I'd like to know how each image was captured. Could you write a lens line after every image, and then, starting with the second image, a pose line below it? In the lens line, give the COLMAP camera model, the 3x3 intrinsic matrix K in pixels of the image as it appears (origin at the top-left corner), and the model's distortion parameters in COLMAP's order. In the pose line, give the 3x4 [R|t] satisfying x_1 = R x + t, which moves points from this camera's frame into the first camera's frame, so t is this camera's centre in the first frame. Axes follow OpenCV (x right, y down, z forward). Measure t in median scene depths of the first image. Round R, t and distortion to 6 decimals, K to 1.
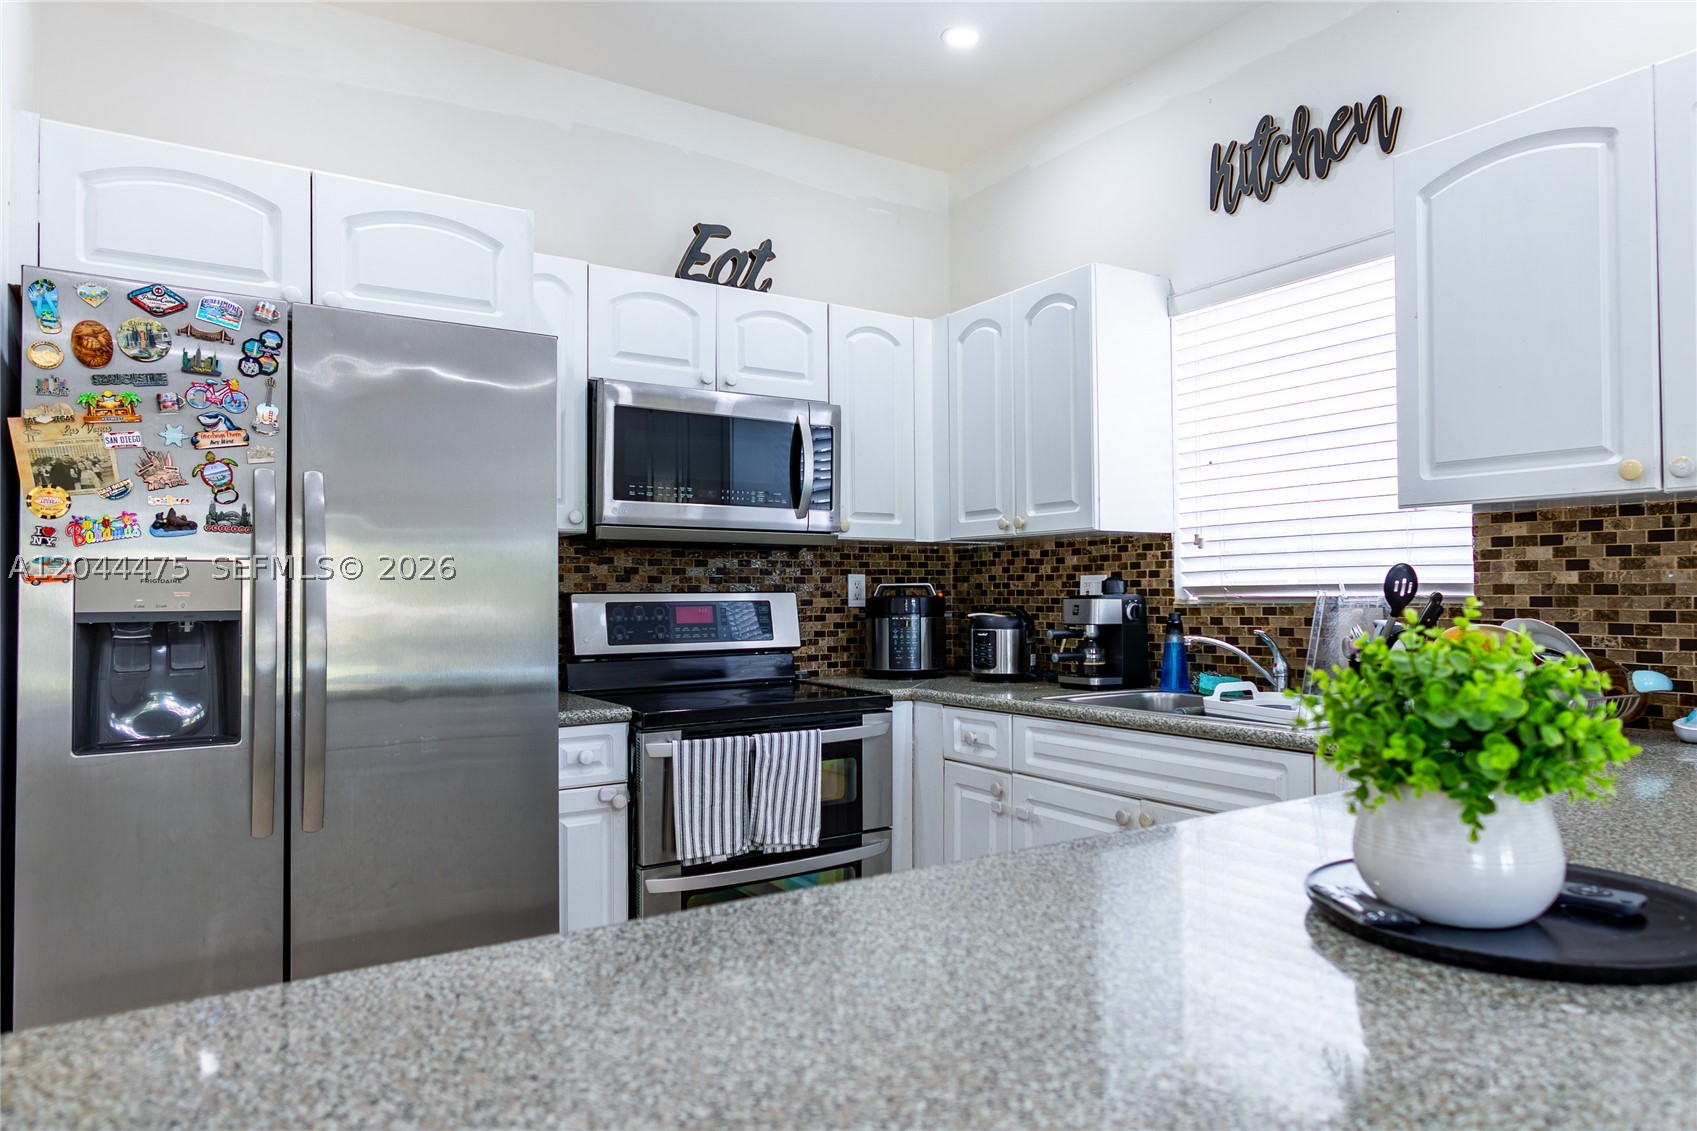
lens RADIAL K [[1082.6, 0, 933.2], [0, 1082.6, 567.7], [0, 0, 1]] dist [-0.000751, 0.000777]
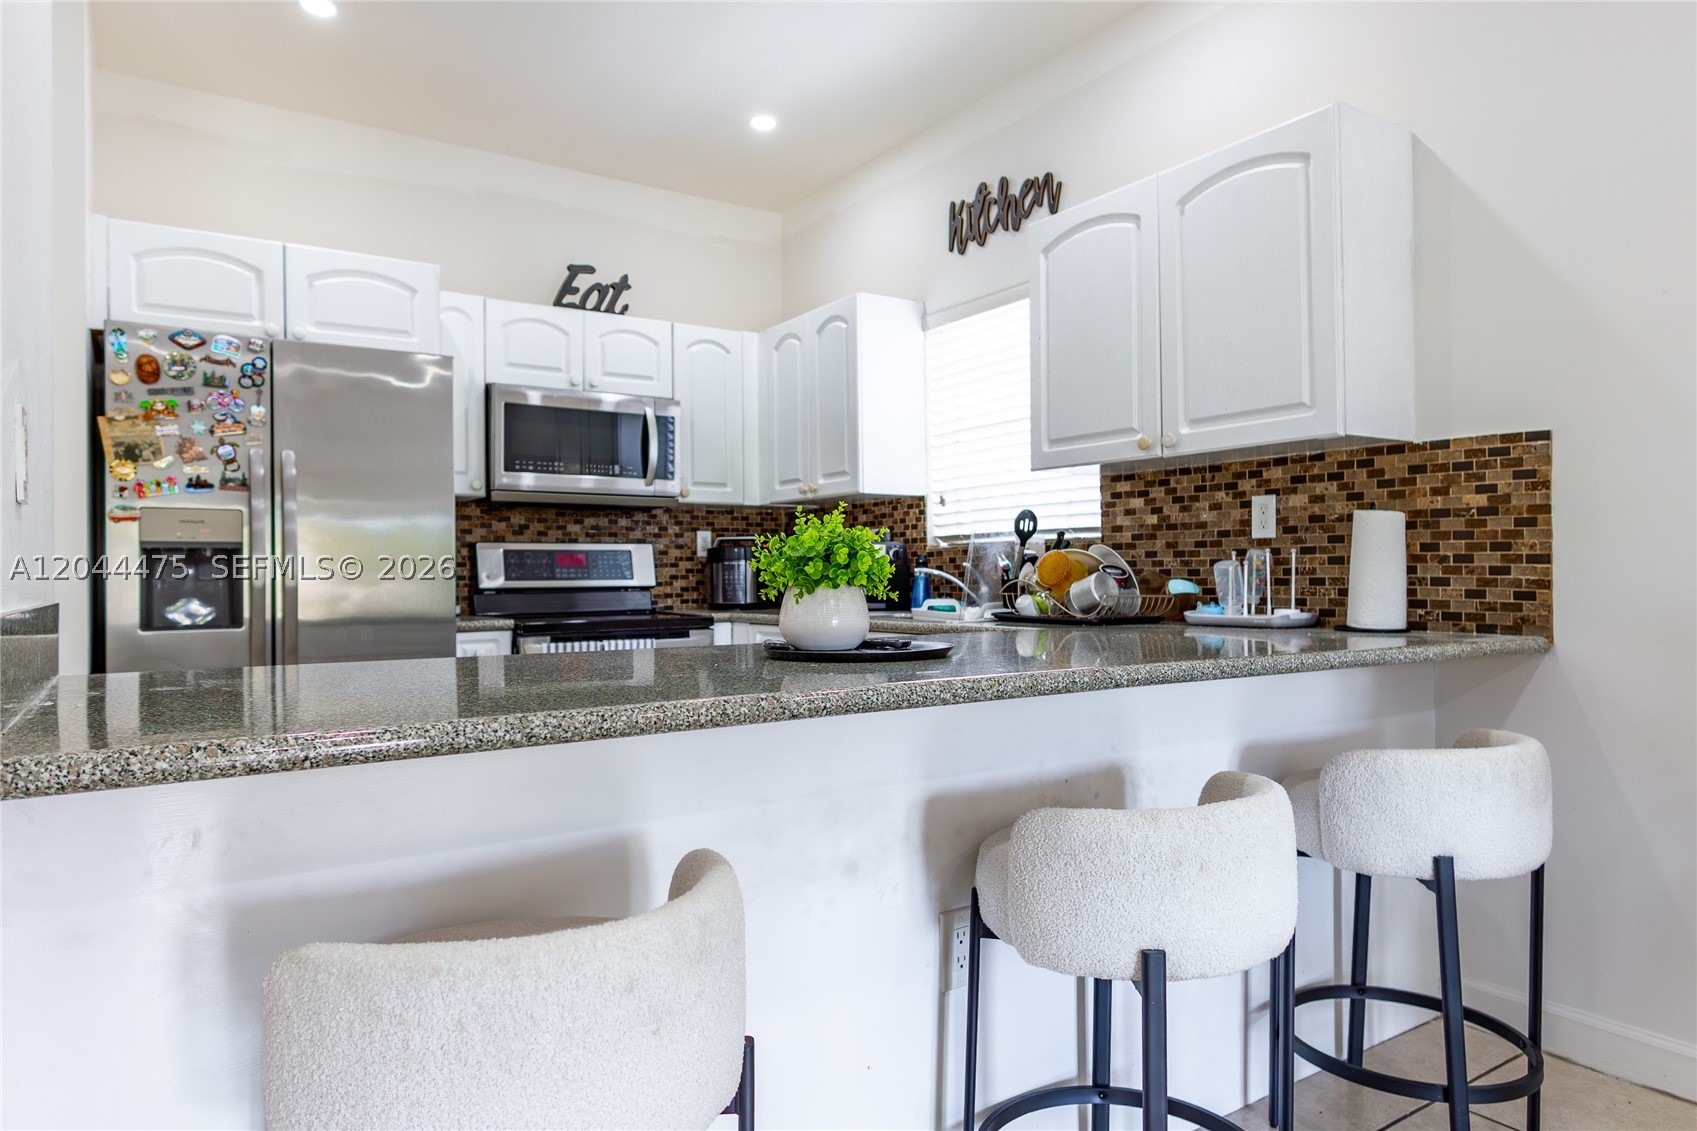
lens RADIAL K [[1053.7, 0, 848.5], [0, 1053.7, 565.5], [0, 0, 1]] dist [-0.000402, -0.000177]
pose [[0.999529, -0.003345, -0.030491, 0.174547], [0.003785, 0.999889, 0.014383, 0.036829], [0.030440, -0.014492, 0.999432, -0.308598]]
